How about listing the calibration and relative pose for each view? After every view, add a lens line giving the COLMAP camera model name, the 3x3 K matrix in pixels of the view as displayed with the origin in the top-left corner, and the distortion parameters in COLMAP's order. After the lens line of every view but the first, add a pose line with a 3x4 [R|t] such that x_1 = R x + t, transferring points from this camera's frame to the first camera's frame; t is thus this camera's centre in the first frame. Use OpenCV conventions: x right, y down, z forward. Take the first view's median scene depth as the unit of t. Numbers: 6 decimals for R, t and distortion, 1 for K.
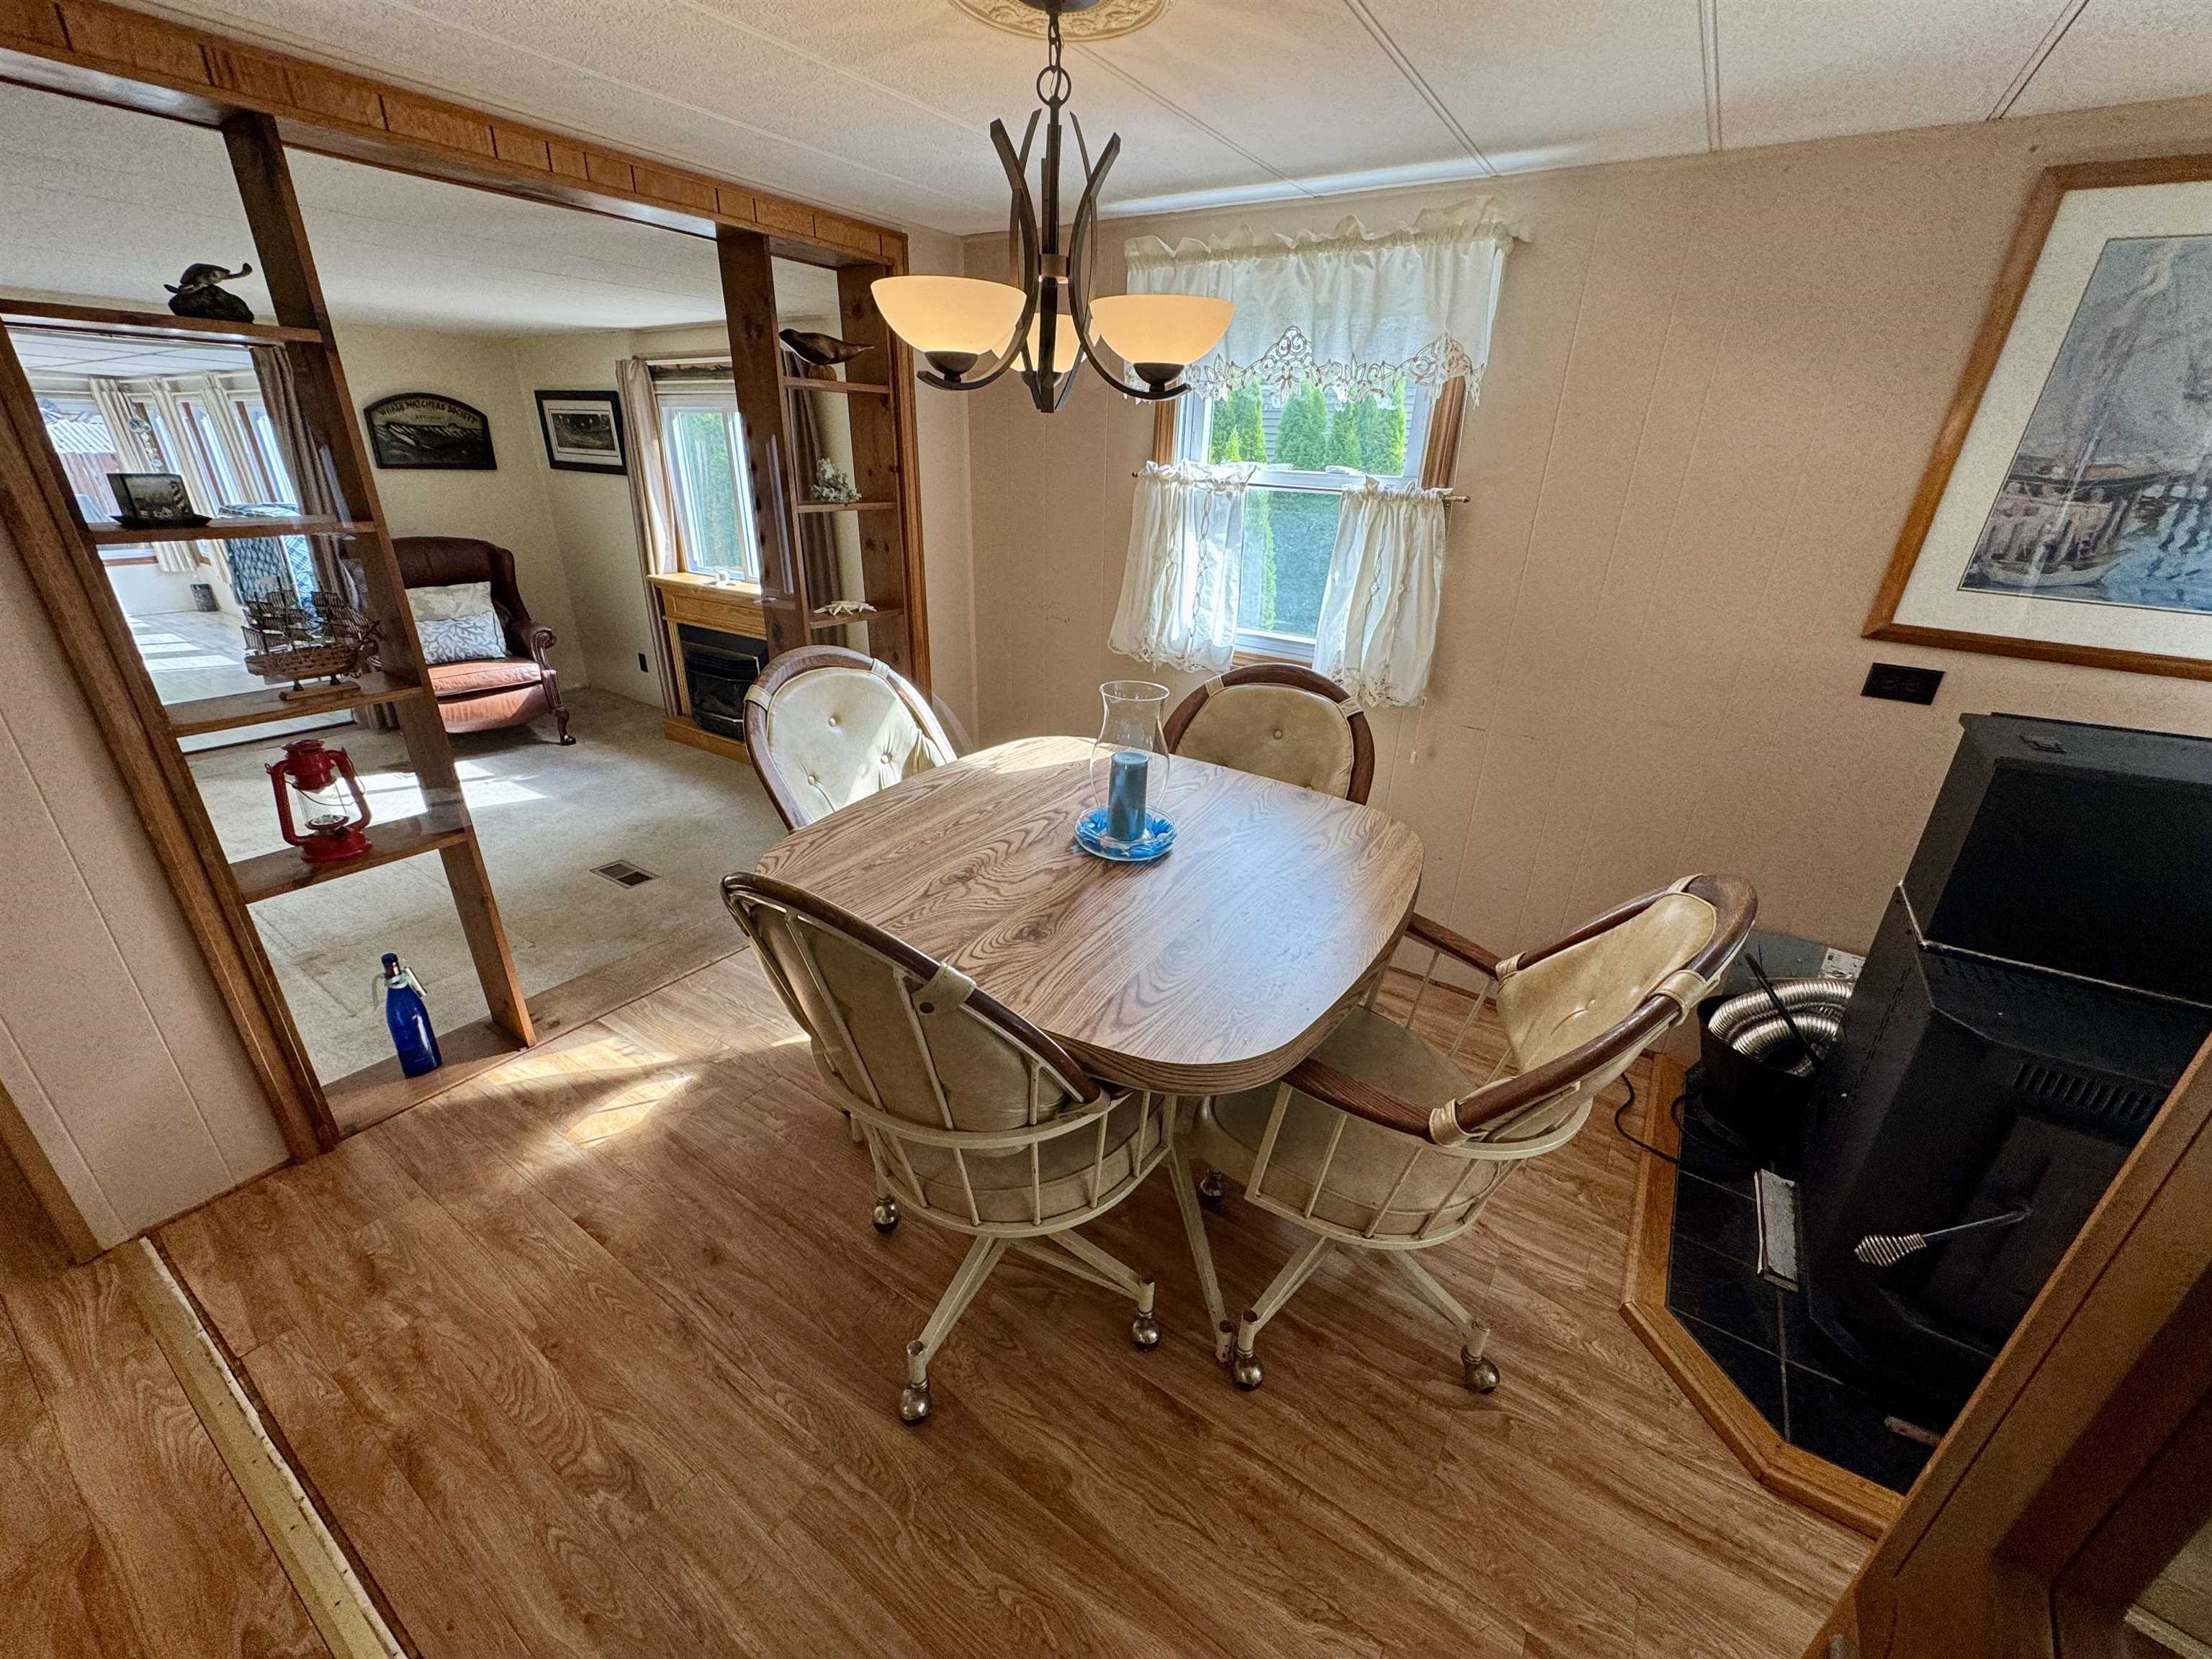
lens RADIAL K [[881.4, 0, 1106.9], [0, 881.4, 827.5], [0, 0, 1]] dist [-0.003655, 0.000712]
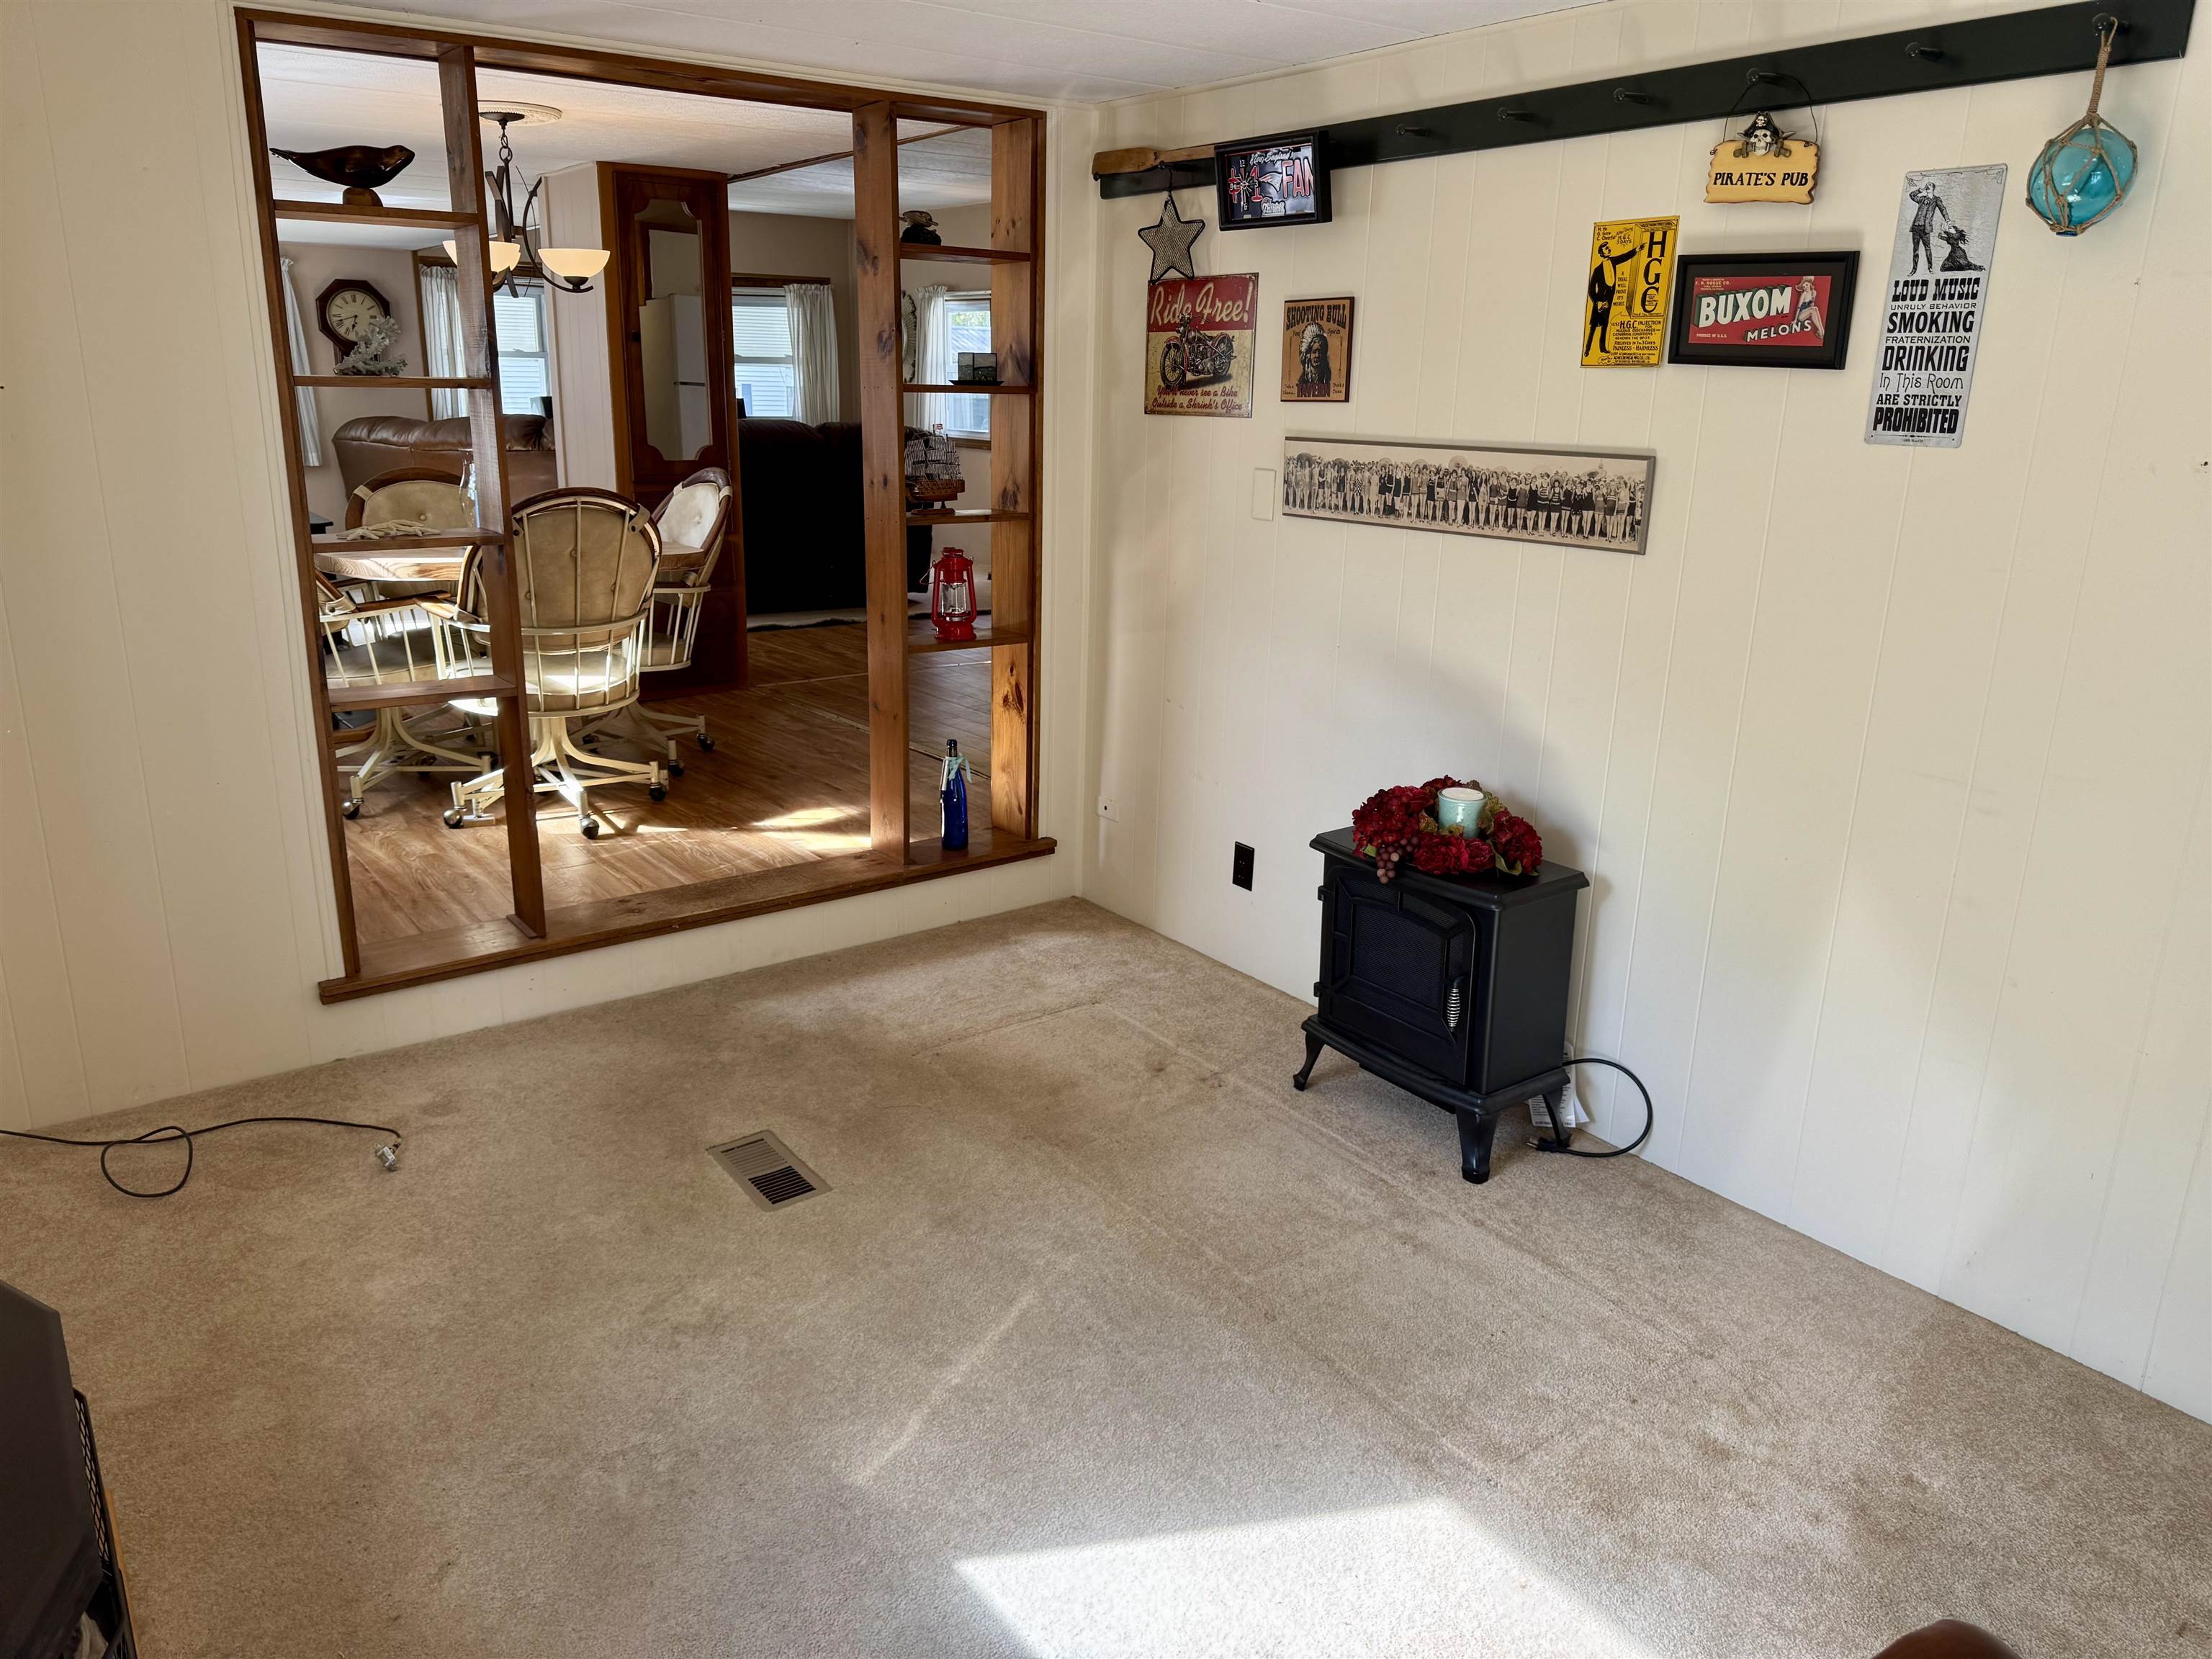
lens RADIAL K [[1546.8, 0, 1100.7], [0, 1546.8, 825.8], [0, 0, 1]] dist [0.108497, -0.161945]
pose [[-0.939277, -0.136469, 0.314857, -1.660455], [0.093336, 0.781336, 0.617093, -1.042836], [-0.330223, 0.609008, -0.721153, 2.491641]]
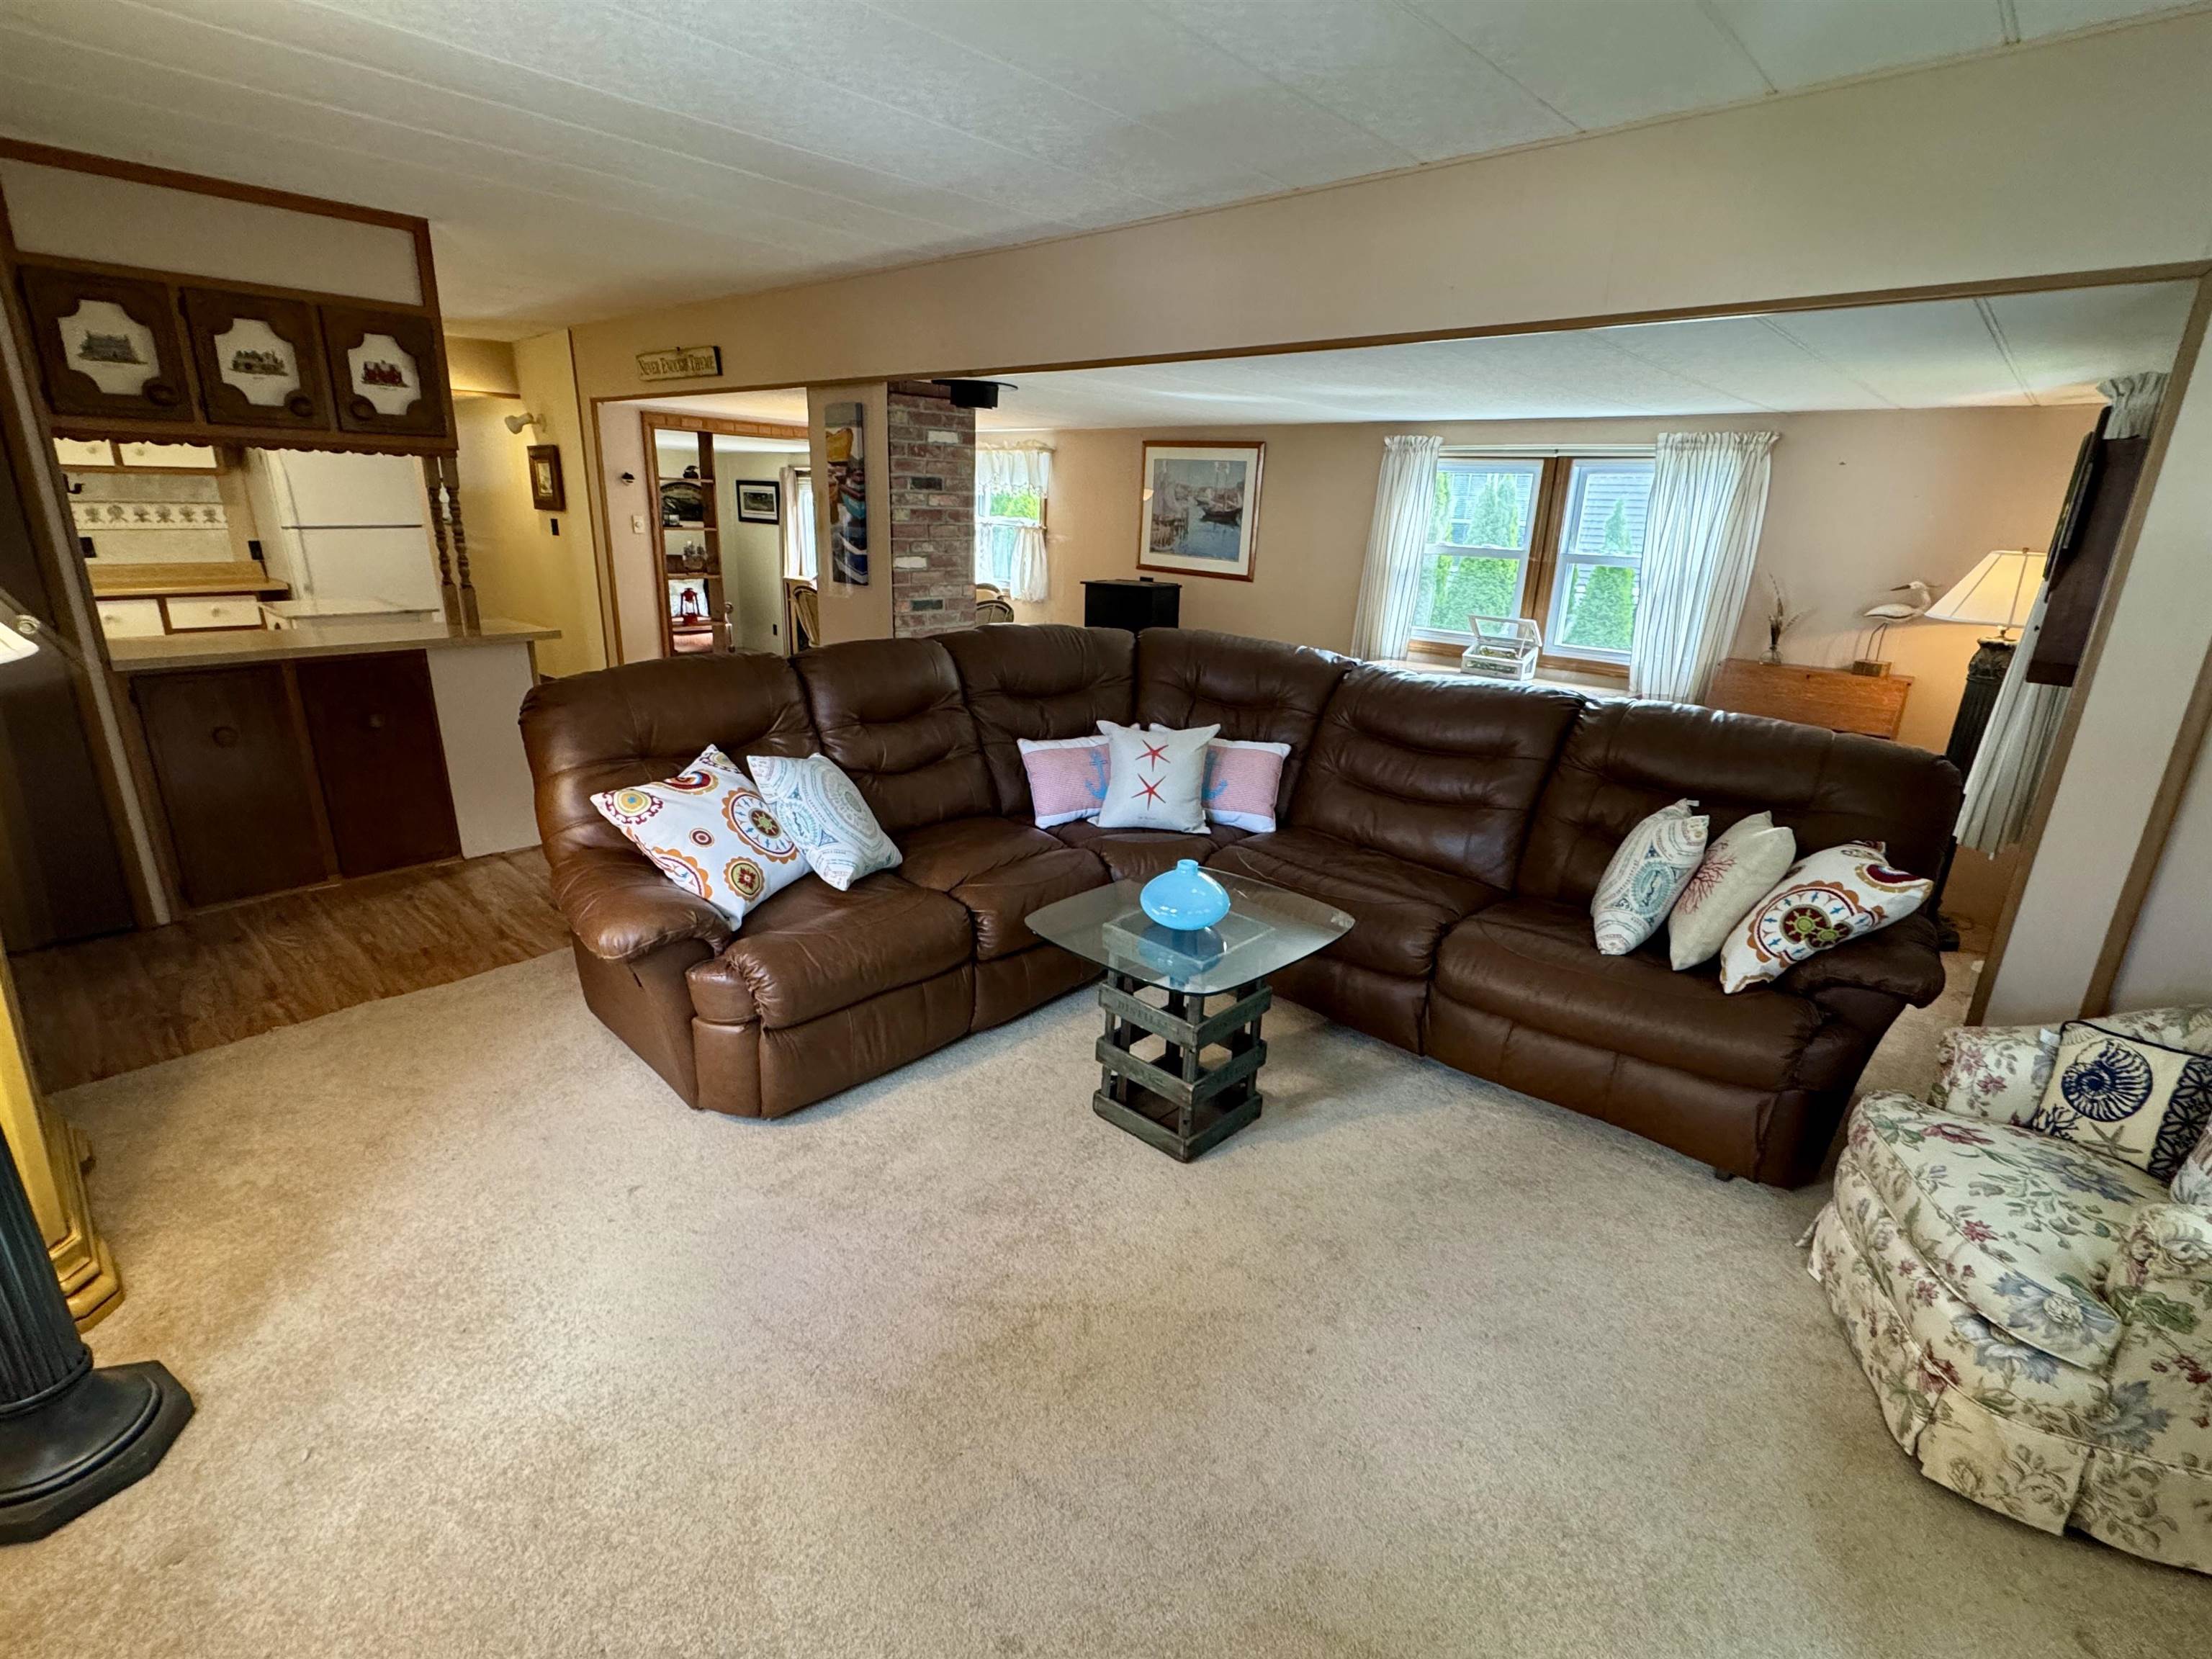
lens RADIAL K [[1039.9, 0, 1100.9], [0, 1039.9, 829.4], [0, 0, 1]] dist [-0.003387, -0.000264]
pose [[0.985182, 0.057227, -0.161685, 1.251273], [-0.075318, 0.991286, -0.108072, 1.026324], [0.154091, 0.118648, 0.980907, -2.353333]]
